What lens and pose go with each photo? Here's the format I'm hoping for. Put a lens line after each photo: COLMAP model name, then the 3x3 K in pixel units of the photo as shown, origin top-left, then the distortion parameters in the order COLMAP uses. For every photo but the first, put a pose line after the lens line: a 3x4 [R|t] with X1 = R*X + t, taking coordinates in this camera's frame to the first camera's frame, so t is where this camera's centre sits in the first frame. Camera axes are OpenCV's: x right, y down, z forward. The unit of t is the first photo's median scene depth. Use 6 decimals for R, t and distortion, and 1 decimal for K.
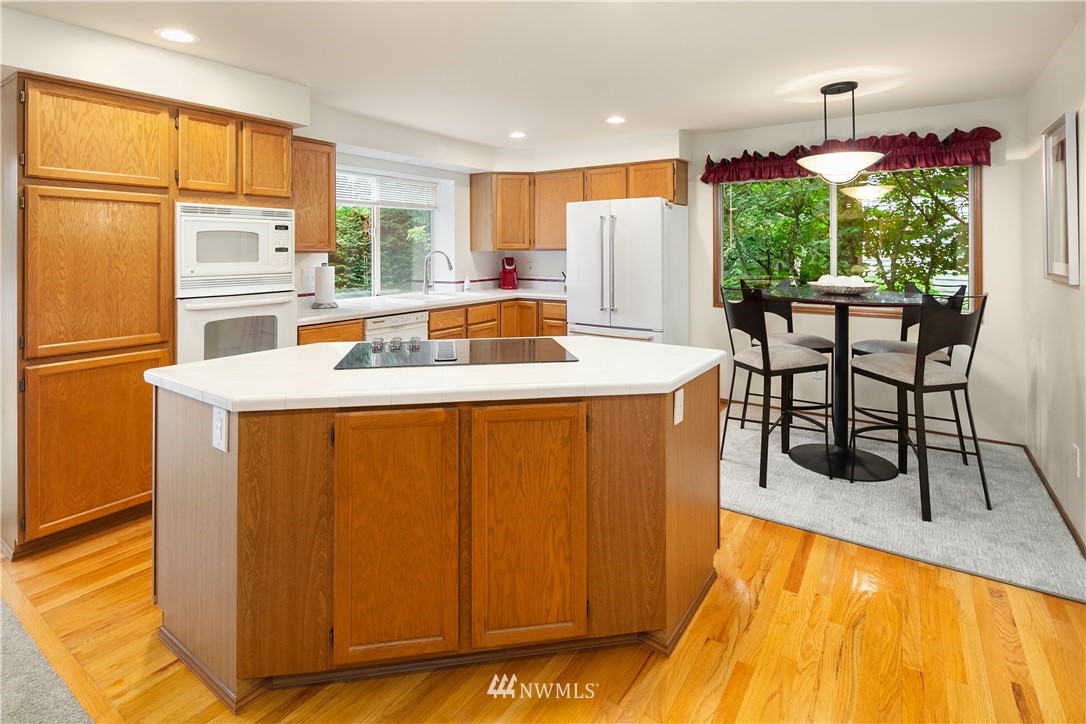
lens RADIAL K [[553.6, 0, 509.9], [0, 553.6, 293.7], [0, 0, 1]] dist [0.003536, 0.000416]
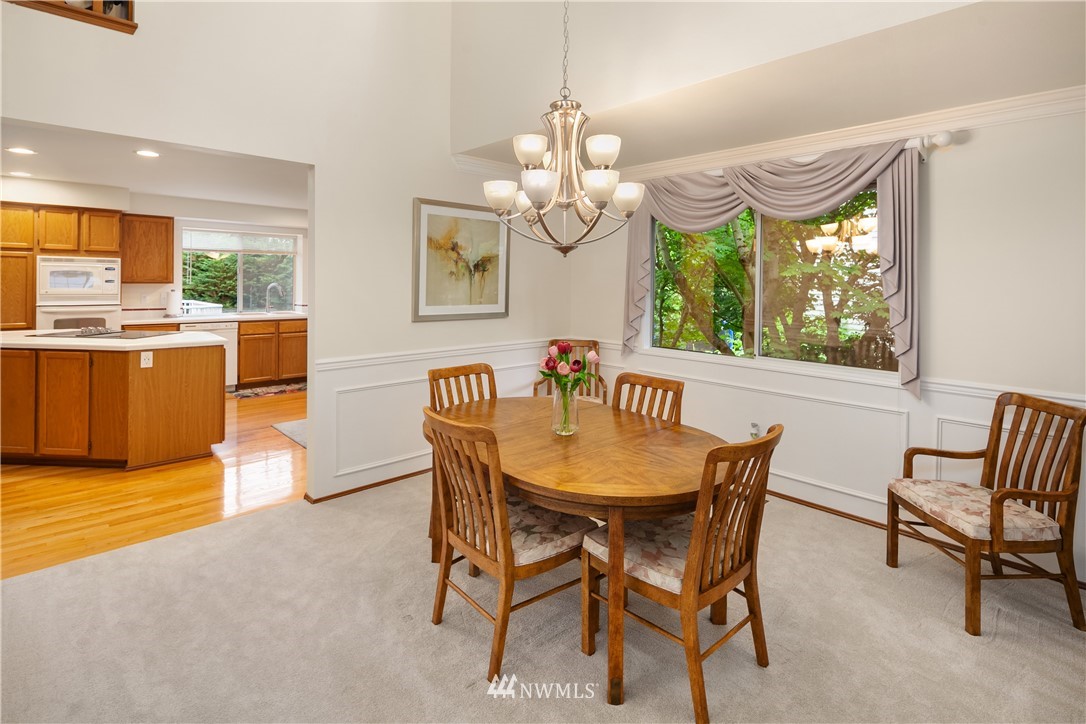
lens RADIAL K [[528.3, 0, 536.1], [0, 528.3, 337.7], [0, 0, 1]] dist [-0.001558, -0.000663]
pose [[0.978910, 0.036646, -0.200979, 1.116732], [-0.032261, 0.999165, 0.025053, 0.012990], [0.201730, -0.018041, 0.979275, -0.342052]]
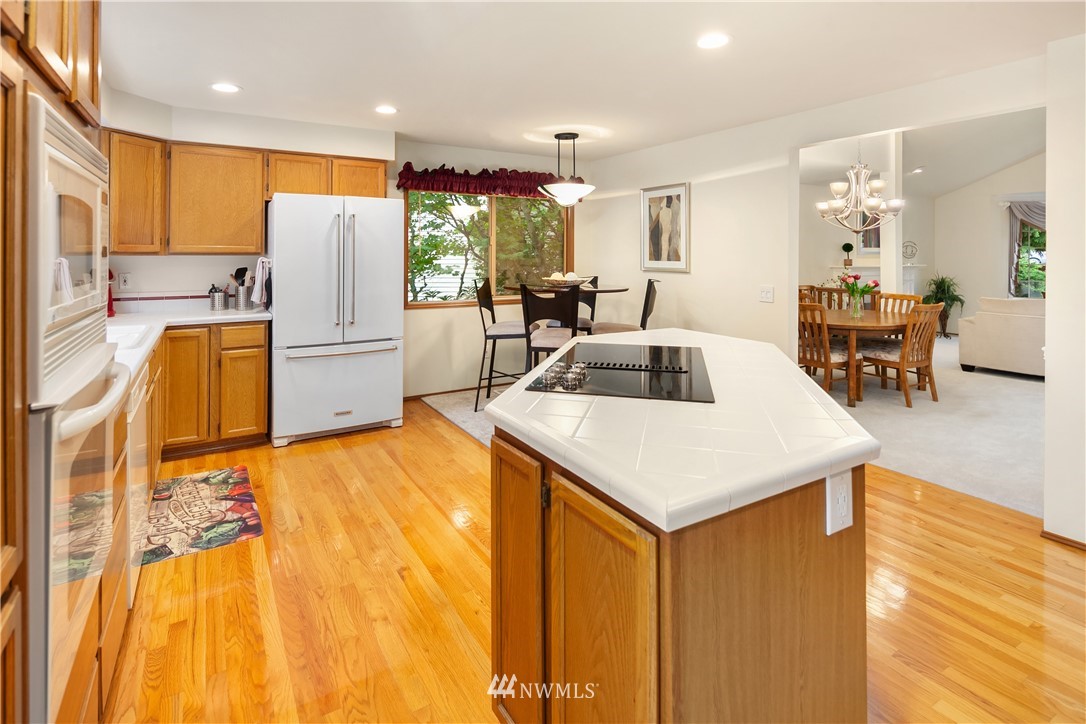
lens RADIAL K [[532.5, 0, 539.5], [0, 532.5, 292.2], [0, 0, 1]] dist [-0.000335, -0.000130]
pose [[0.379162, -0.064683, 0.923067, -0.641818], [0.074913, 0.996425, 0.039052, -0.040406], [-0.922293, 0.054342, 0.382652, 0.551208]]
